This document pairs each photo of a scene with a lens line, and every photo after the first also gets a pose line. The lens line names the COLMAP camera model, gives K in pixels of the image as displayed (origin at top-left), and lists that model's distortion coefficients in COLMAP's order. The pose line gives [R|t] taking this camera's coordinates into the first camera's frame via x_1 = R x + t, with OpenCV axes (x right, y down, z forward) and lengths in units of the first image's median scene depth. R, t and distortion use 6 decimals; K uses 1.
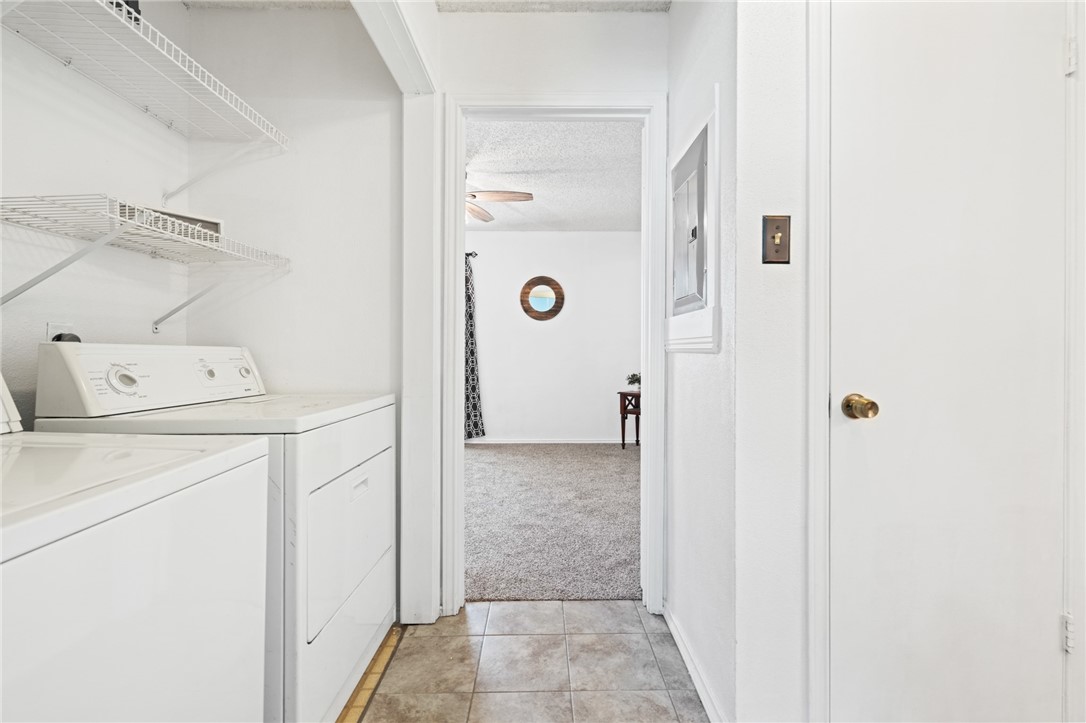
lens RADIAL K [[479.1, 0, 539.7], [0, 479.1, 353.0], [0, 0, 1]] dist [0.001608, 0.001135]
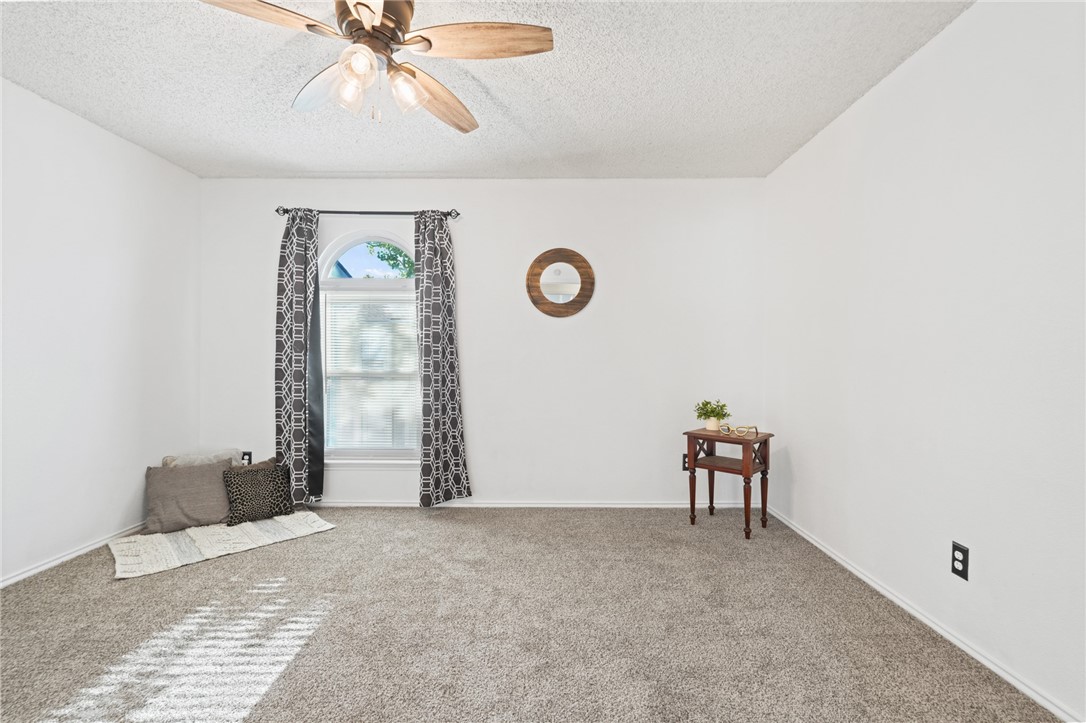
lens RADIAL K [[479.1, 0, 544.6], [0, 479.1, 364.6], [0, 0, 1]] dist [0.001608, 0.001135]
pose [[0.999989, 0.001006, -0.004679, -0.013268], [-0.000939, 0.999899, 0.014201, -0.013379], [0.004693, -0.014196, 0.999888, 0.357679]]
